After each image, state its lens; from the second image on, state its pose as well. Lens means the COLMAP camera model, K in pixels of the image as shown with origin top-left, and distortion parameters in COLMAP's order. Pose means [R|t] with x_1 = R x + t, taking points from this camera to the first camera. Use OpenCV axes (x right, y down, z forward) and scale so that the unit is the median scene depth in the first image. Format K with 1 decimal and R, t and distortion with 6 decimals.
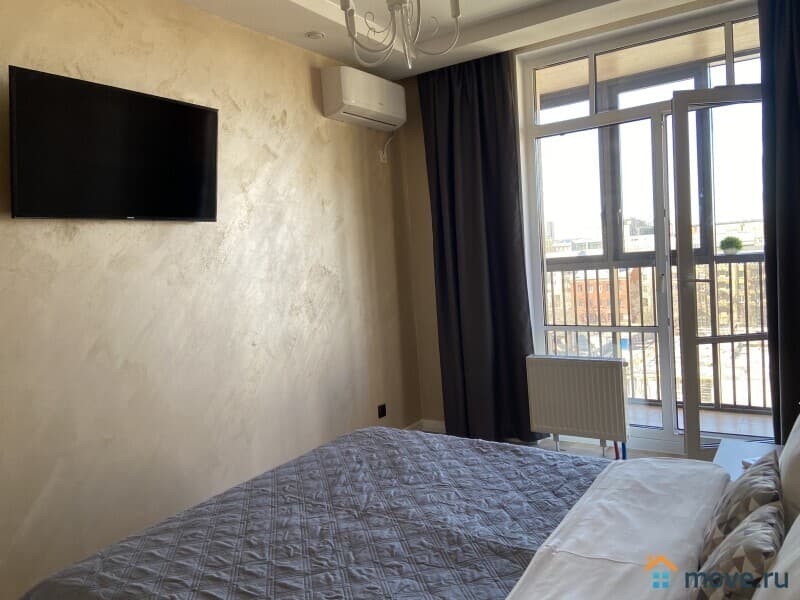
lens RADIAL K [[603.5, 0, 397.3], [0, 603.5, 298.2], [0, 0, 1]] dist [0.128880, -0.174224]
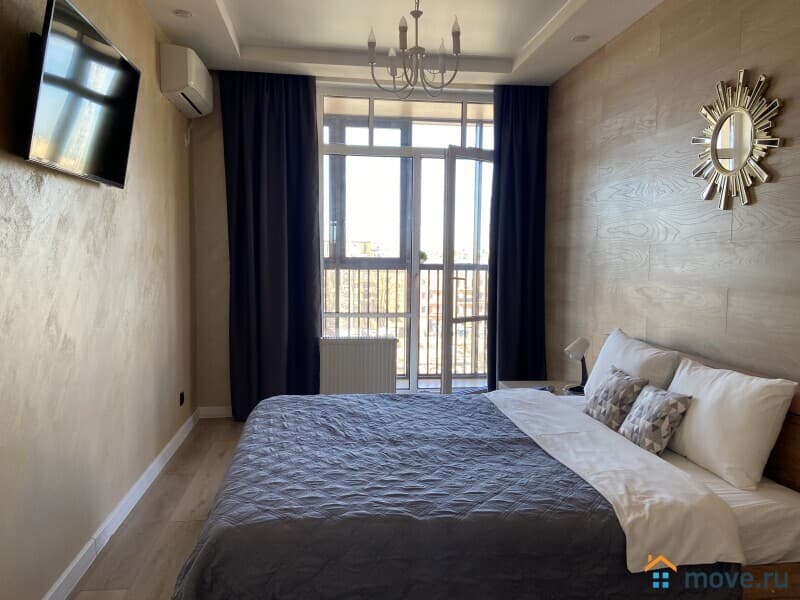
lens RADIAL K [[603.5, 0, 397.3], [0, 603.5, 298.2], [0, 0, 1]] dist [0.128880, -0.174224]
pose [[0.766517, 0.022488, 0.641830, -0.765807], [-0.012622, 0.999721, -0.019953, 0.071014], [-0.642099, 0.007193, 0.766588, 0.023636]]
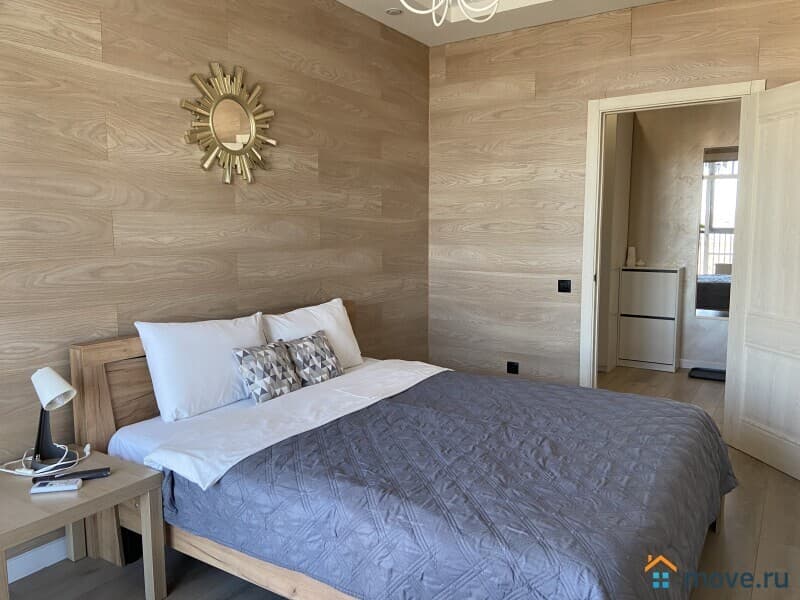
lens RADIAL K [[603.5, 0, 397.3], [0, 603.5, 298.2], [0, 0, 1]] dist [0.128880, -0.174224]
pose [[-0.999055, 0.042642, 0.008371, 0.127652], [0.043456, 0.980374, 0.192300, -0.130292], [-0.000007, 0.192482, -0.981300, 1.922302]]
